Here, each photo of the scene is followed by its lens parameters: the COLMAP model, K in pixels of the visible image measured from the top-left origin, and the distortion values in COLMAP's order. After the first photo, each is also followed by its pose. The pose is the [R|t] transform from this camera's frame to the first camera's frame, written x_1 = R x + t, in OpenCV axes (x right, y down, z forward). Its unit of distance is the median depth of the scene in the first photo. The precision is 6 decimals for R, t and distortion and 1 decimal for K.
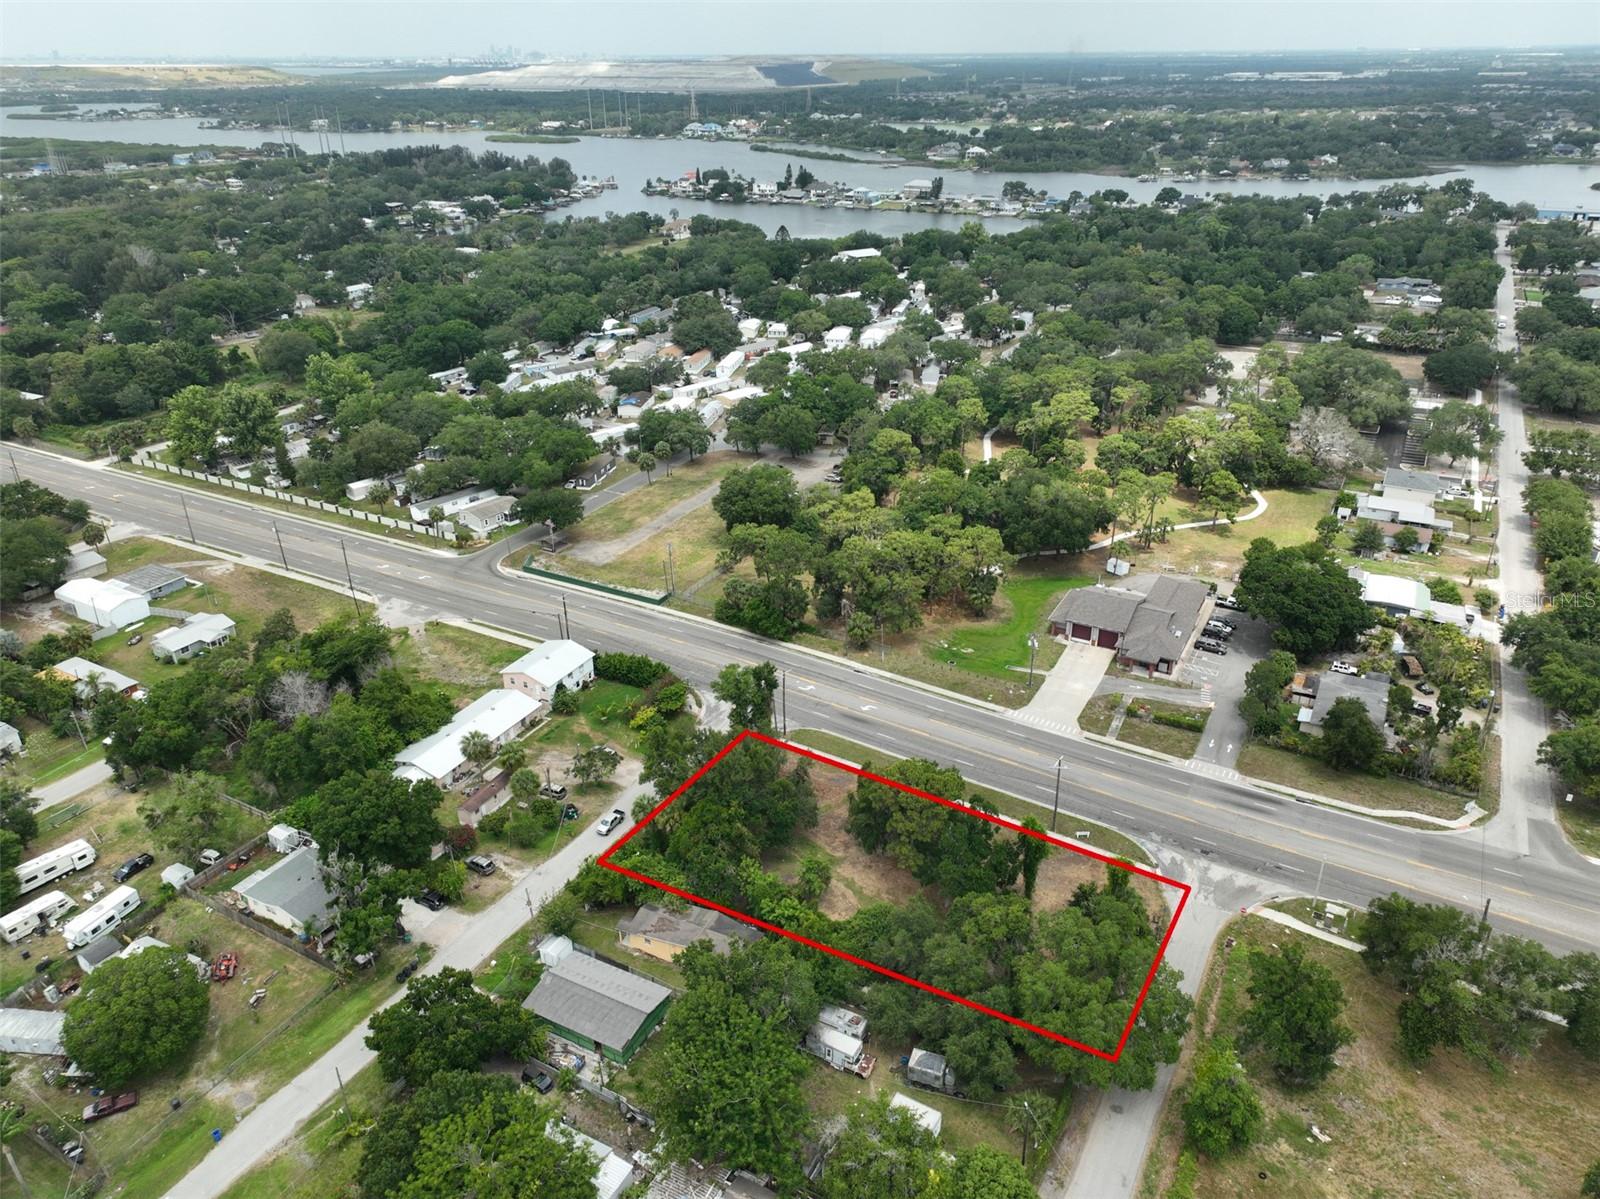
lens RADIAL K [[1116.3, 0, 804.9], [0, 1116.3, 596.1], [0, 0, 1]] dist [-0.000644, 0.018574]
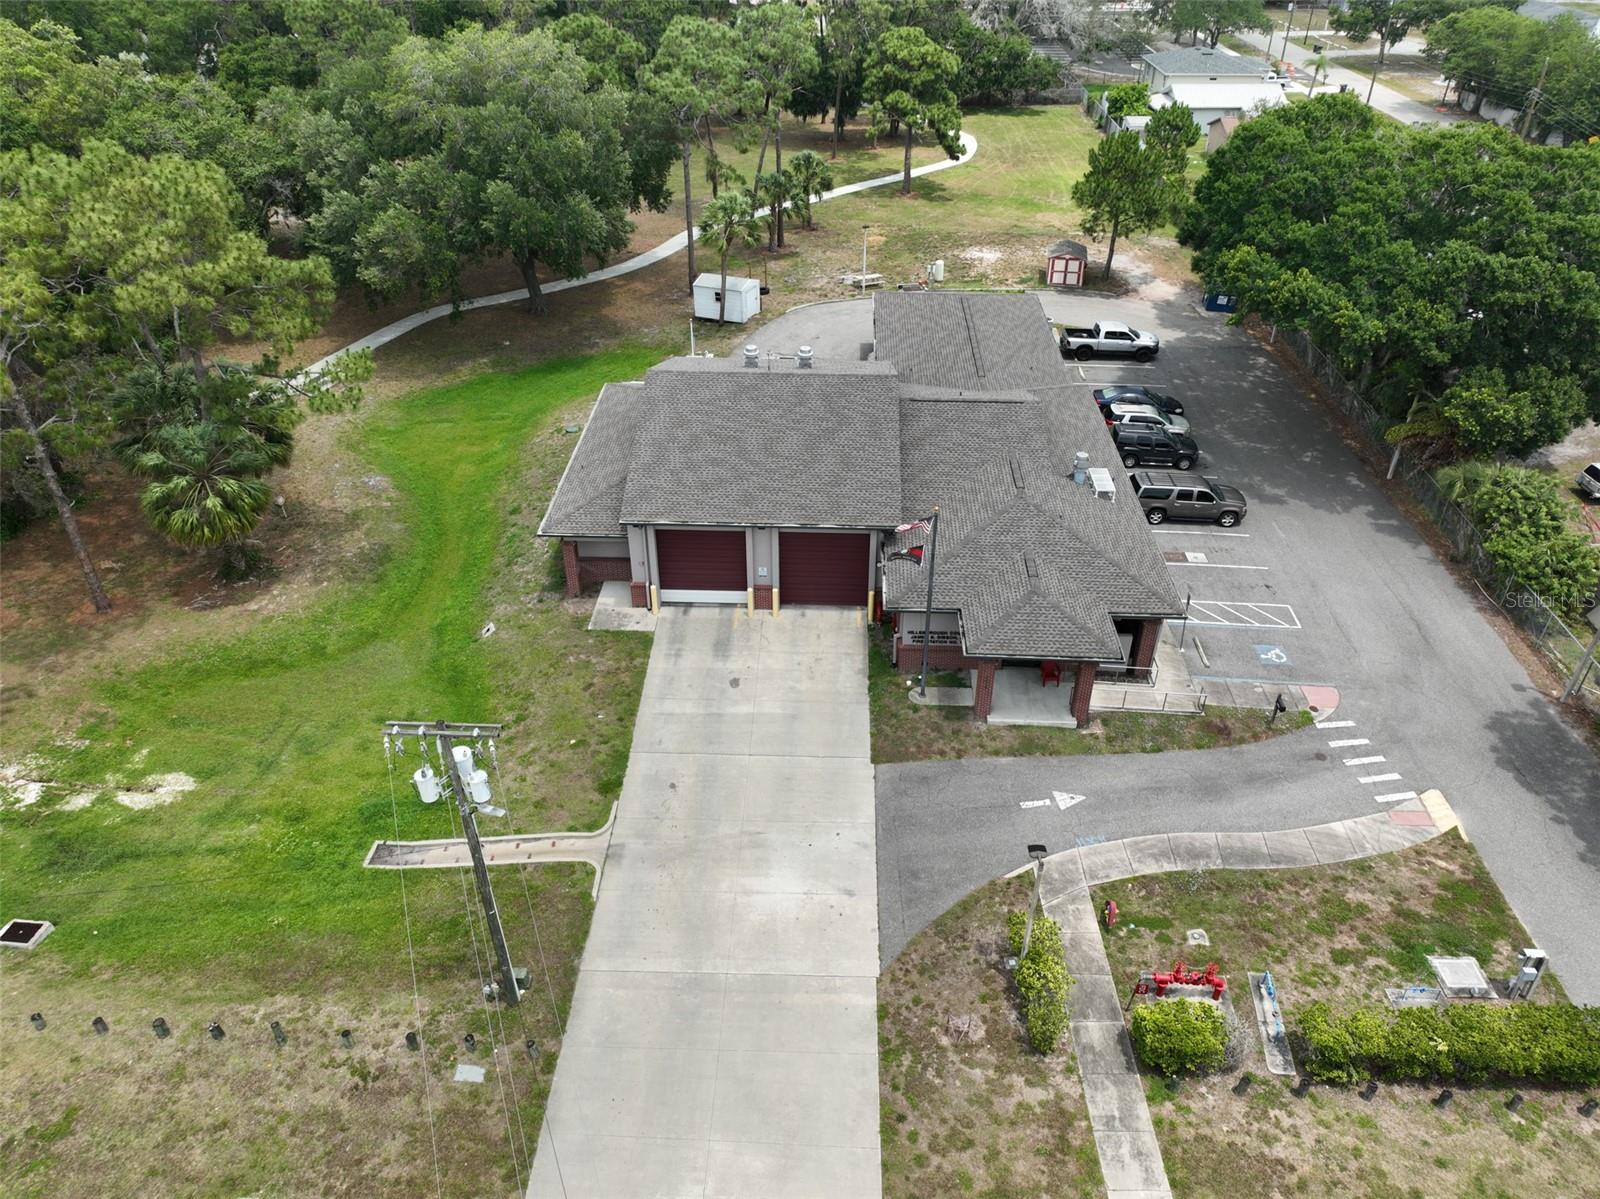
lens RADIAL K [[1116.3, 0, 796.2], [0, 1116.3, 603.2], [0, 0, 1]] dist [-0.000644, 0.018574]
pose [[0.895218, -0.246509, 0.371238, 0.163042], [0.190908, 0.964898, 0.180349, 0.004032], [-0.402664, -0.090579, 0.910855, 0.712863]]
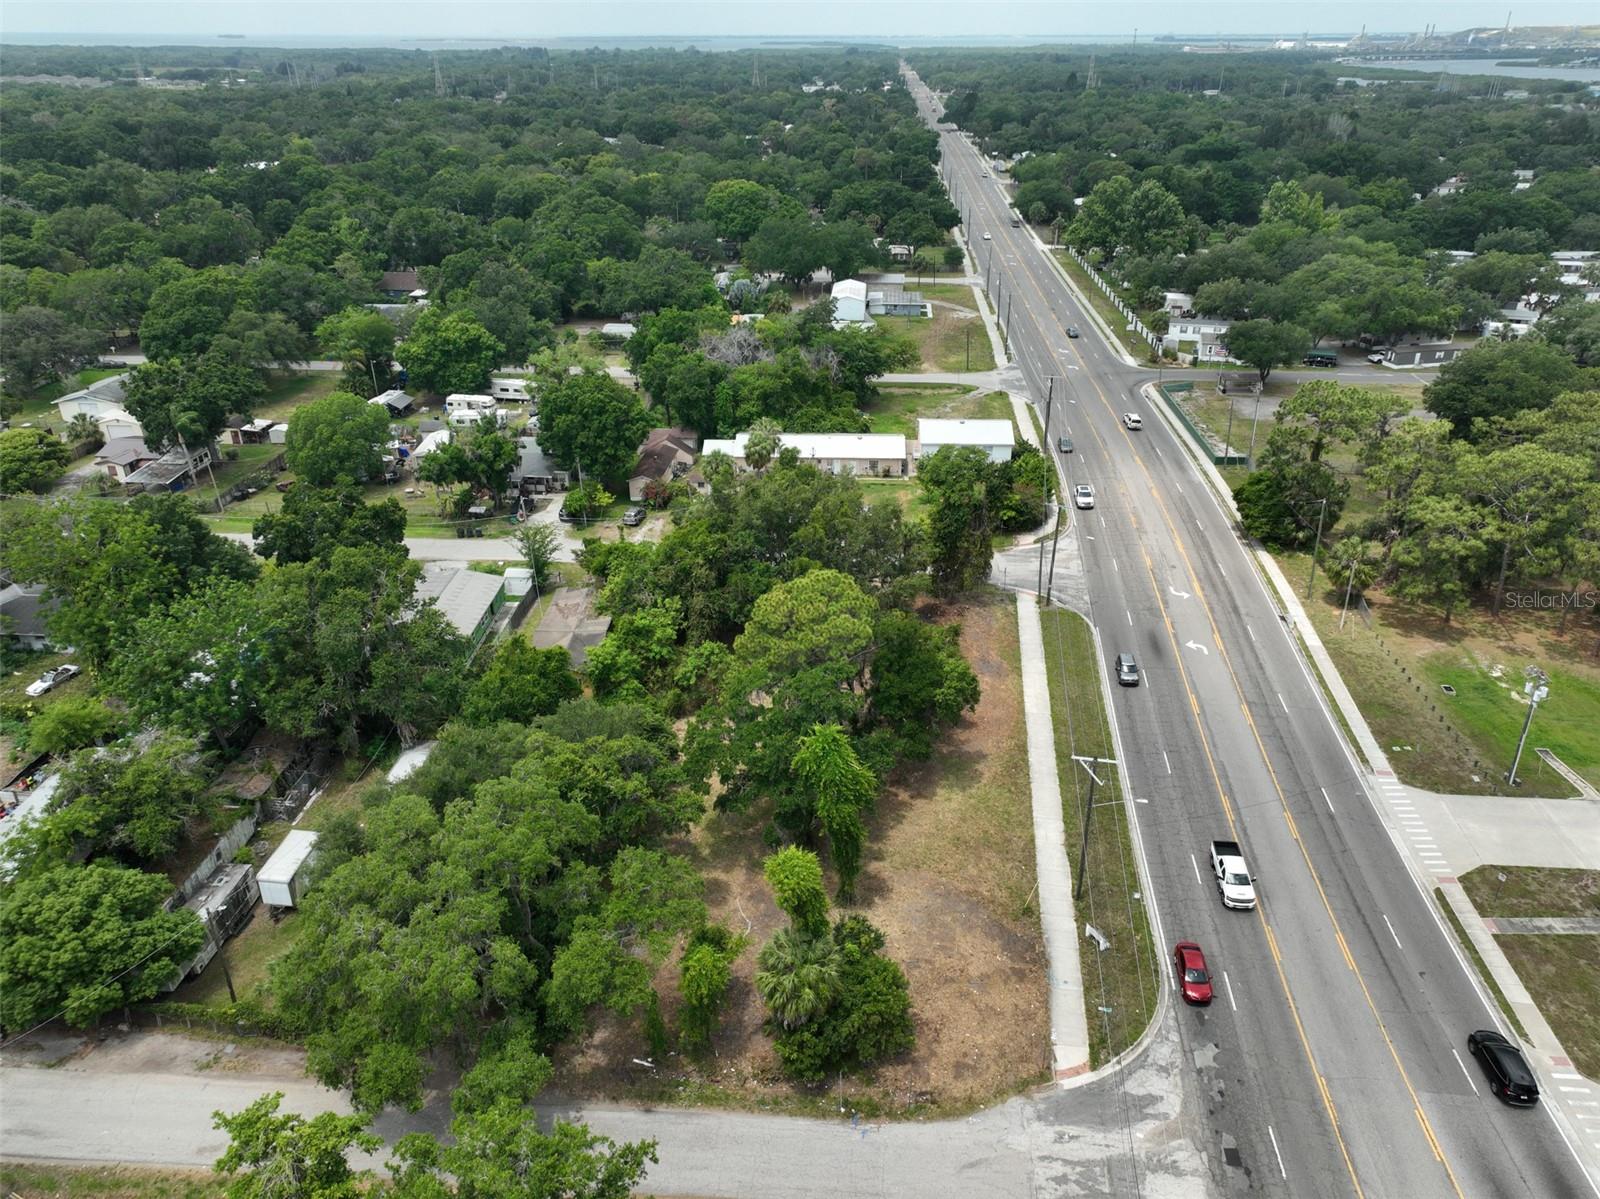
lens RADIAL K [[1116.3, 0, 807.1], [0, 1116.3, 597.1], [0, 0, 1]] dist [-0.000644, 0.018574]
pose [[0.426494, 0.413217, -0.804583, 0.355504], [-0.398077, 0.884513, 0.243253, 0.012867], [0.812181, 0.216540, 0.541732, 0.418659]]
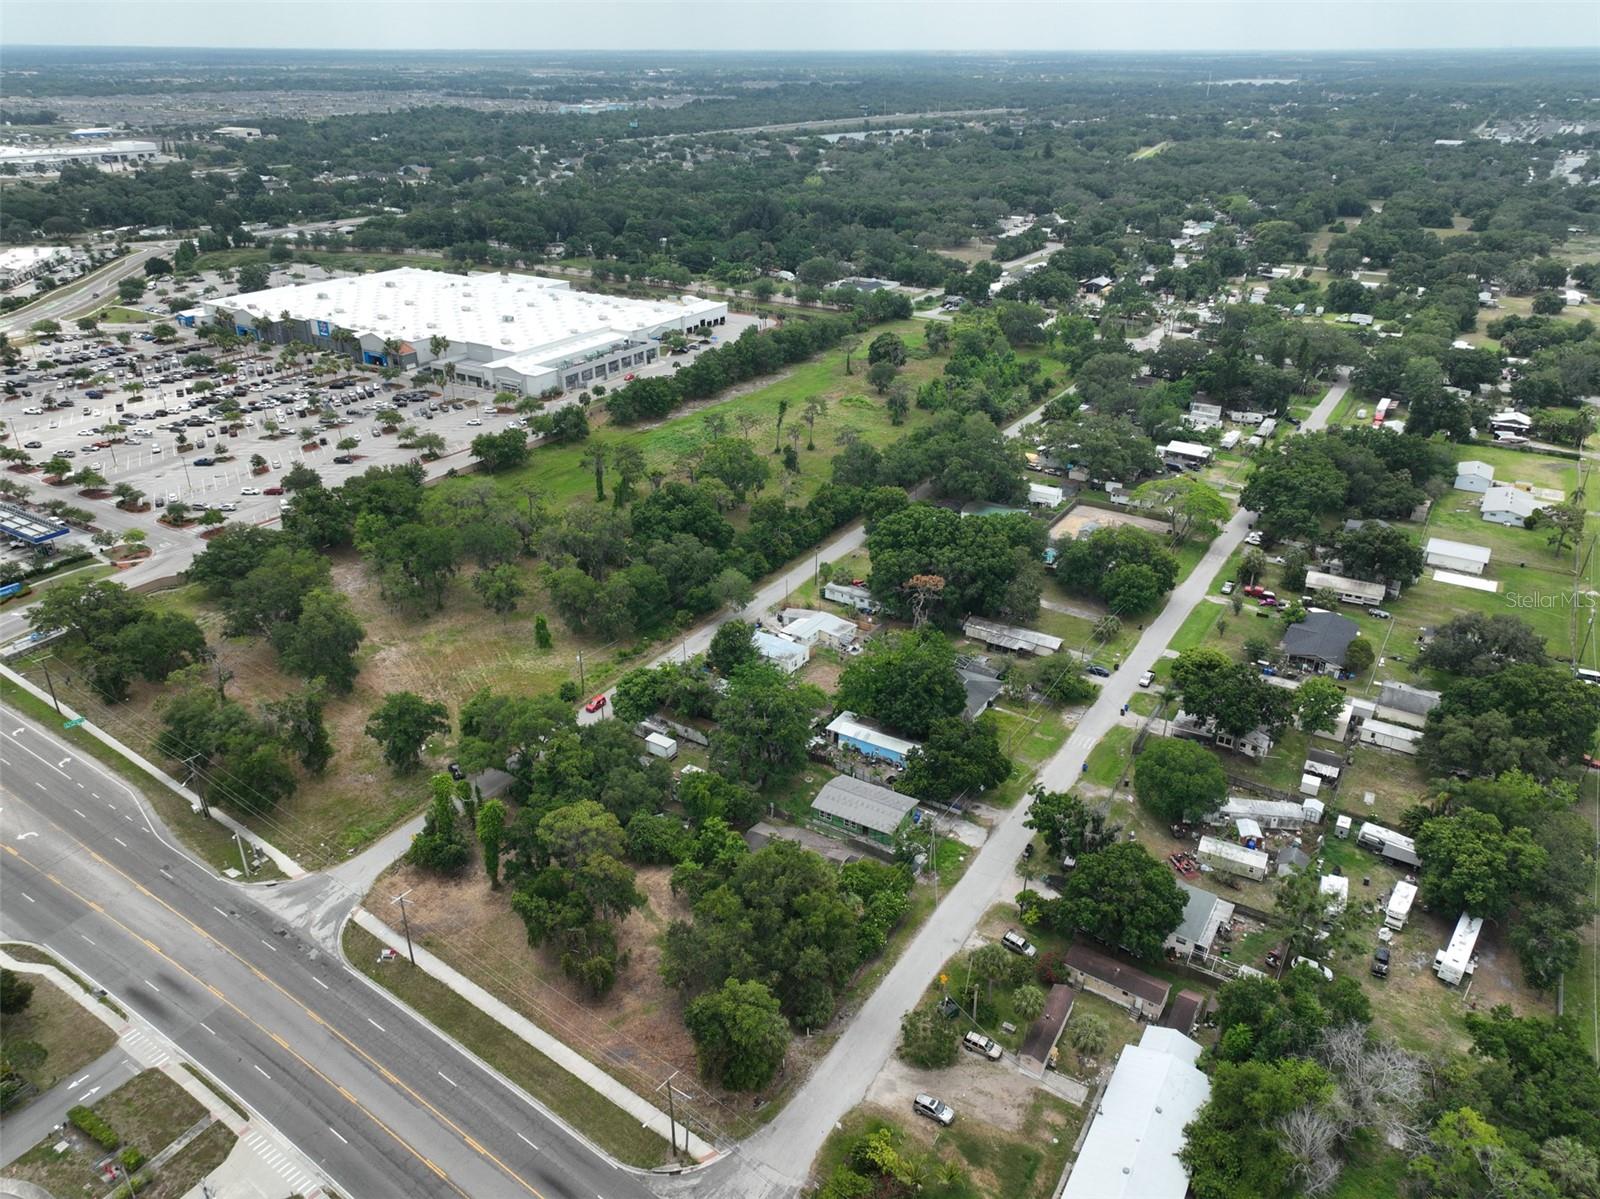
lens RADIAL K [[1116.3, 0, 805.4], [0, 1116.3, 604.8], [0, 0, 1]] dist [-0.000644, 0.018574]
pose [[-0.998578, -0.018271, 0.050076, -0.097927], [0.028626, 0.608659, 0.792915, -0.480244], [-0.044967, 0.793222, -0.607271, 0.905737]]
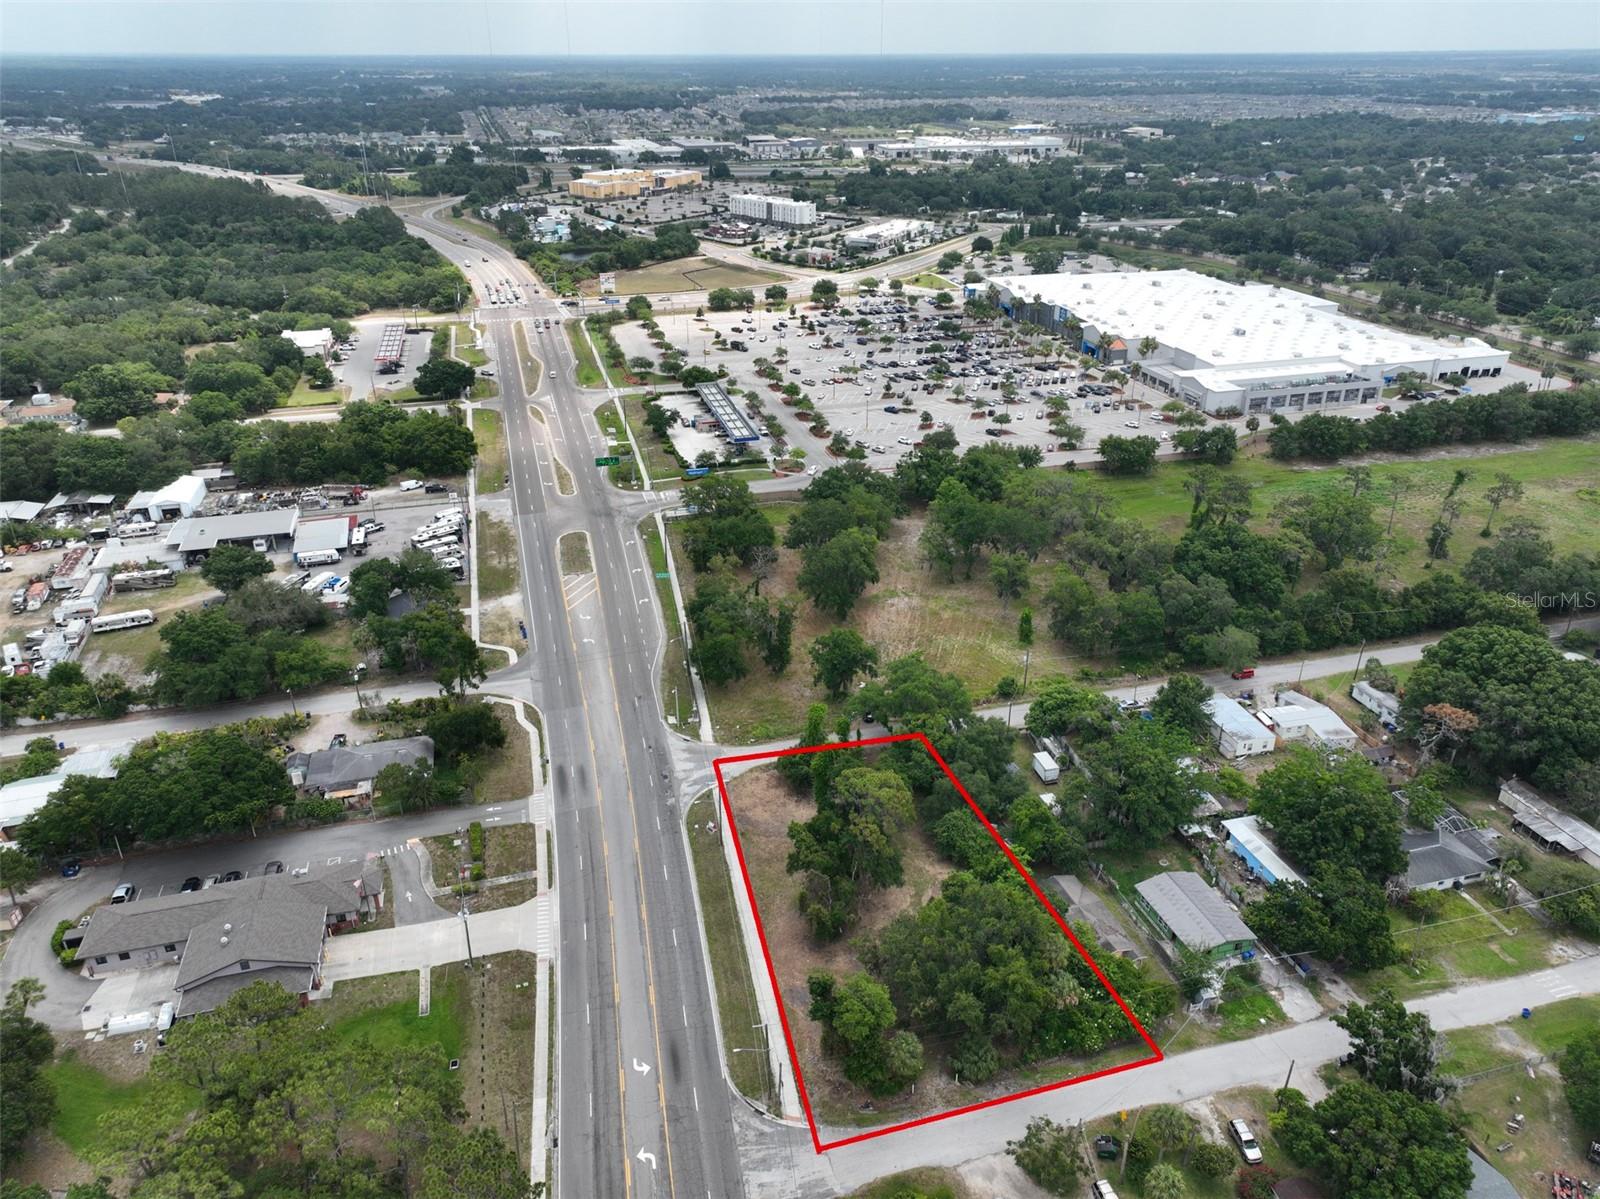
lens RADIAL K [[1116.3, 0, 806.3], [0, 1116.3, 606.1], [0, 0, 1]] dist [-0.000644, 0.018574]
pose [[-0.700840, -0.310220, 0.642329, -0.310510], [0.318338, 0.669812, 0.670830, -0.437504], [-0.638344, 0.674622, -0.370677, 0.822736]]
